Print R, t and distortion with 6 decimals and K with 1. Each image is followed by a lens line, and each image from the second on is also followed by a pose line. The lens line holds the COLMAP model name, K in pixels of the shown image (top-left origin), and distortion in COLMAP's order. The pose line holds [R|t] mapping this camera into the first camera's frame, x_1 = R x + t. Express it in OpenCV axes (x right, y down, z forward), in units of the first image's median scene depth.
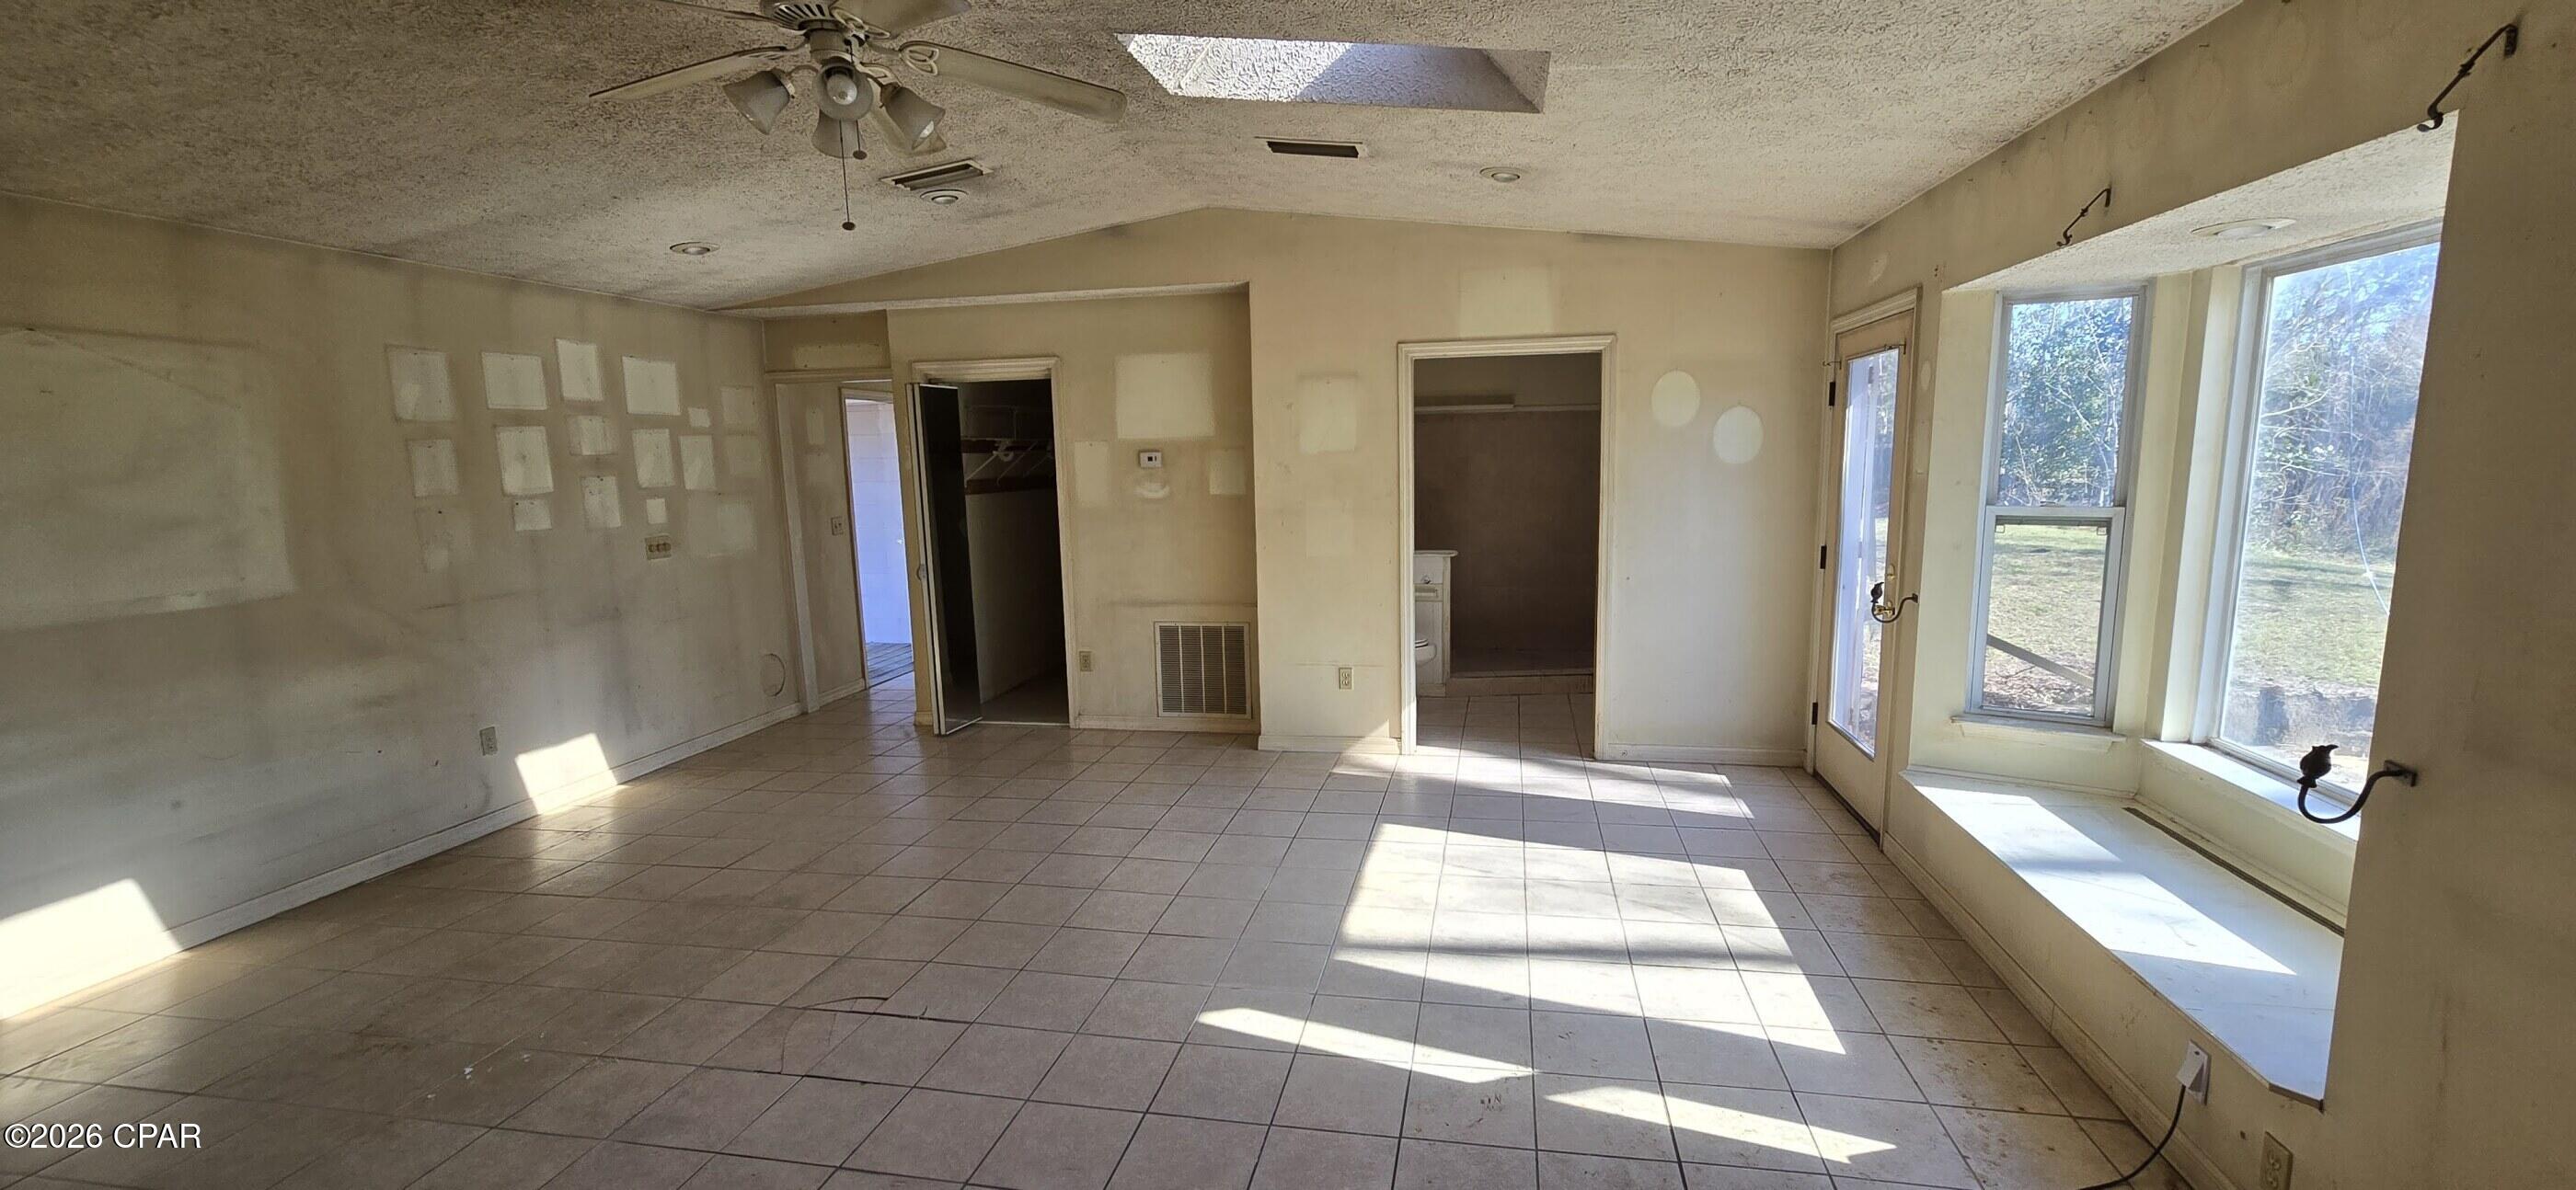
lens RADIAL K [[1063.4, 0, 1301.7], [0, 1063.4, 602.9], [0, 0, 1]] dist [-0.001481, -0.000109]
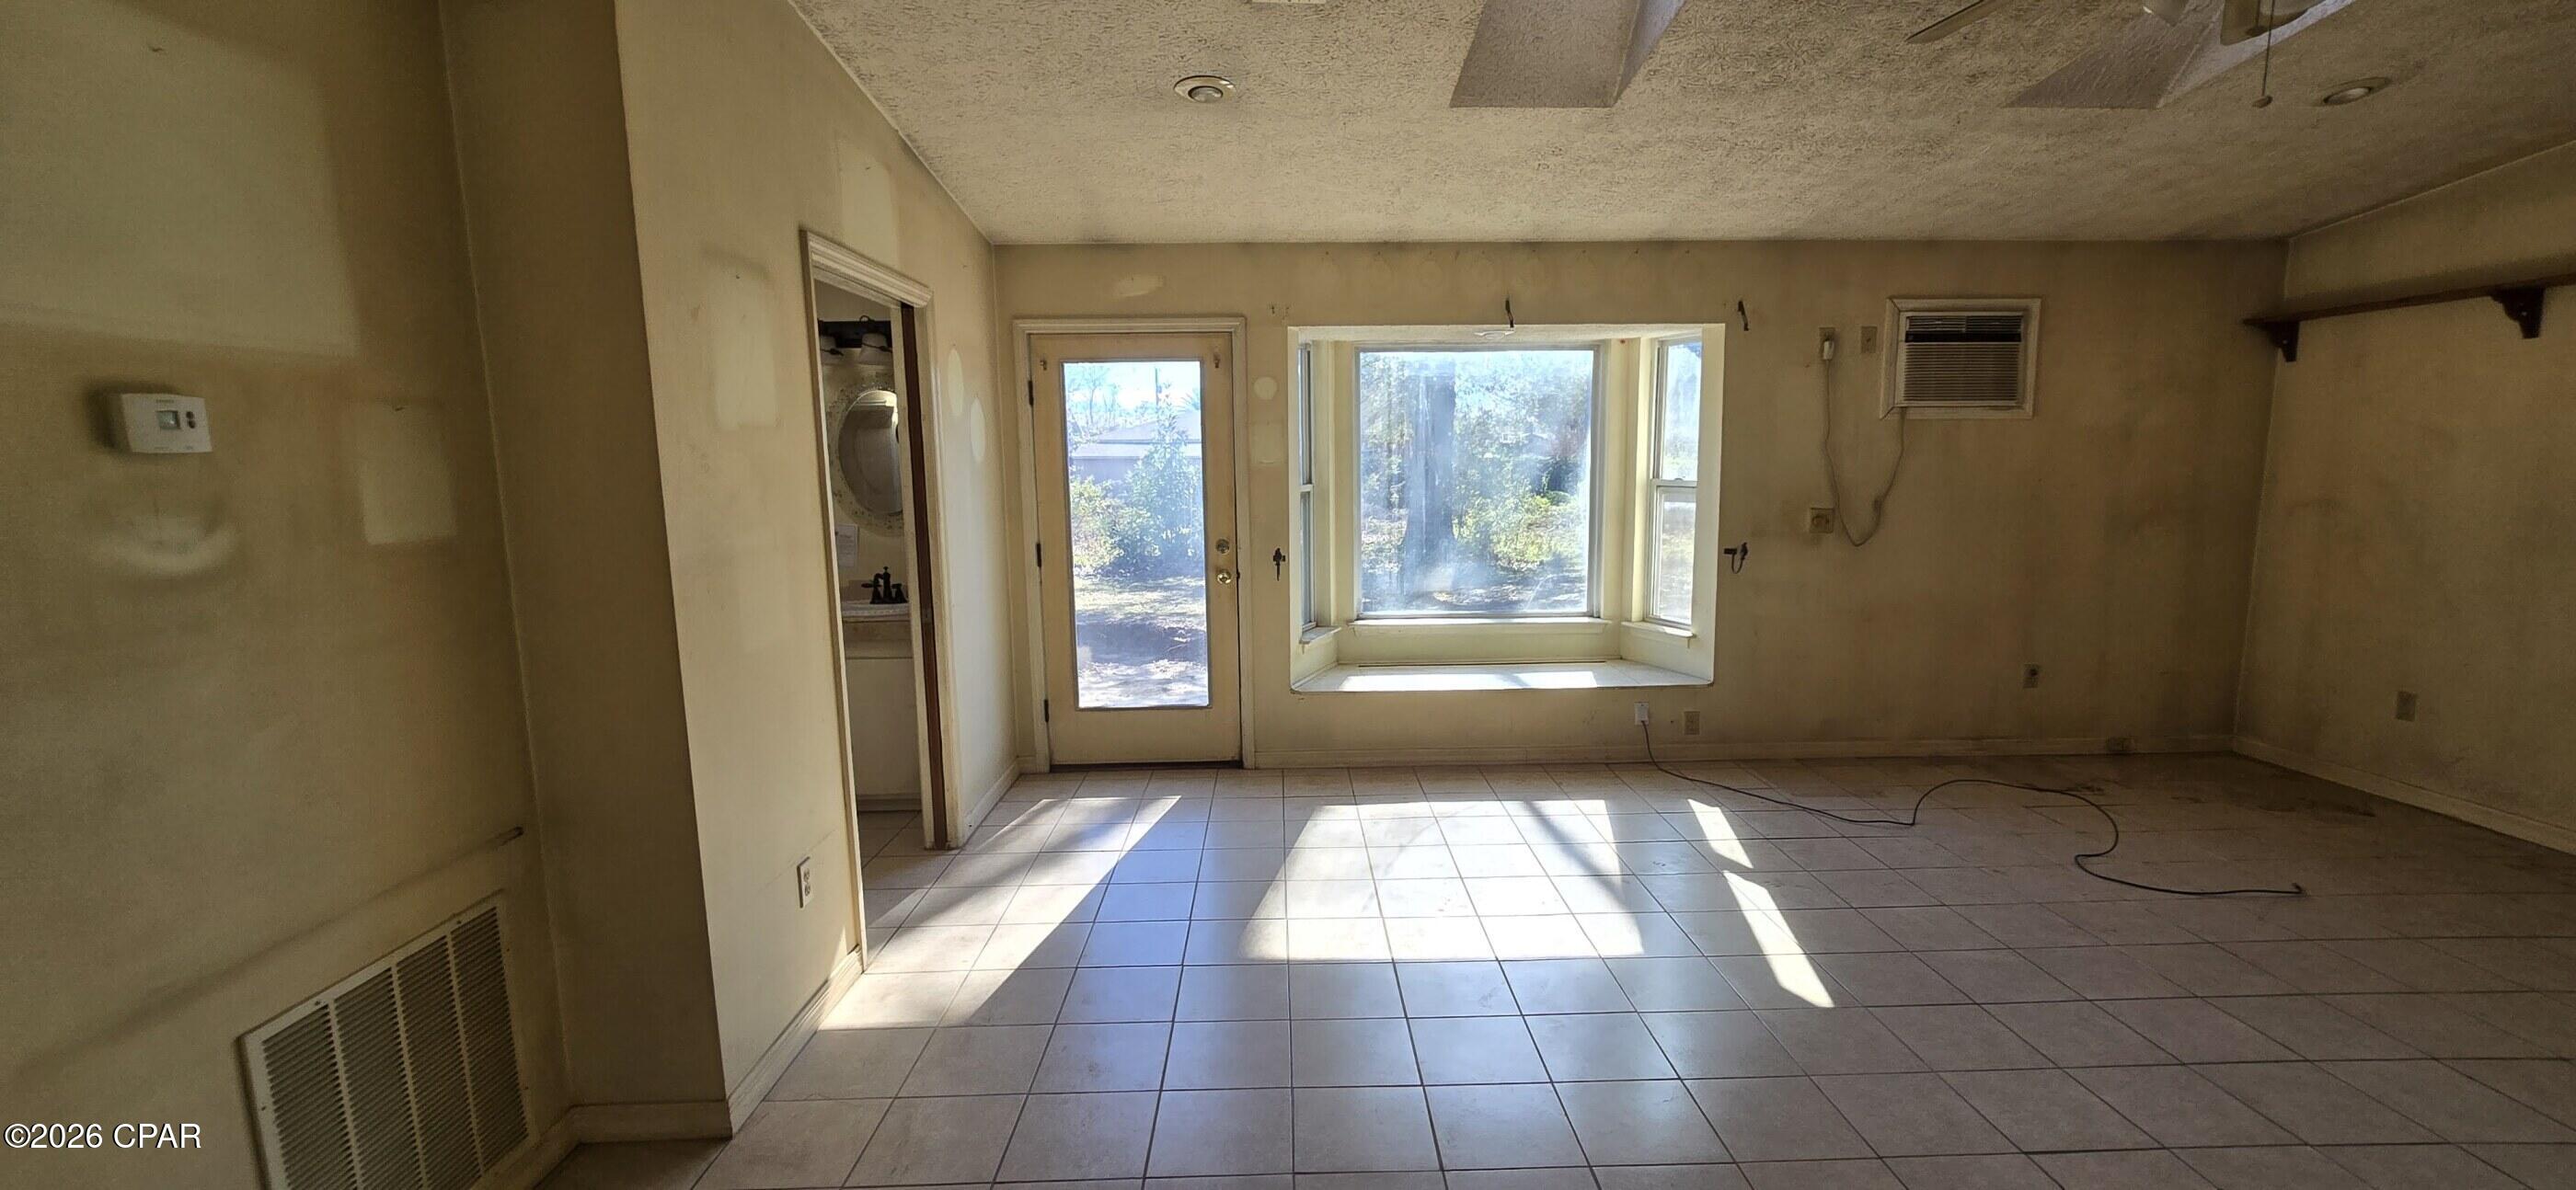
lens RADIAL K [[1063.4, 0, 1301.7], [0, 1063.4, 602.9], [0, 0, 1]] dist [-0.001481, -0.000109]
pose [[-0.212548, -0.115501, 0.970300, -0.578155], [0.146463, 0.978006, 0.148502, -0.116938], [-0.966112, 0.173677, -0.190957, 1.020139]]
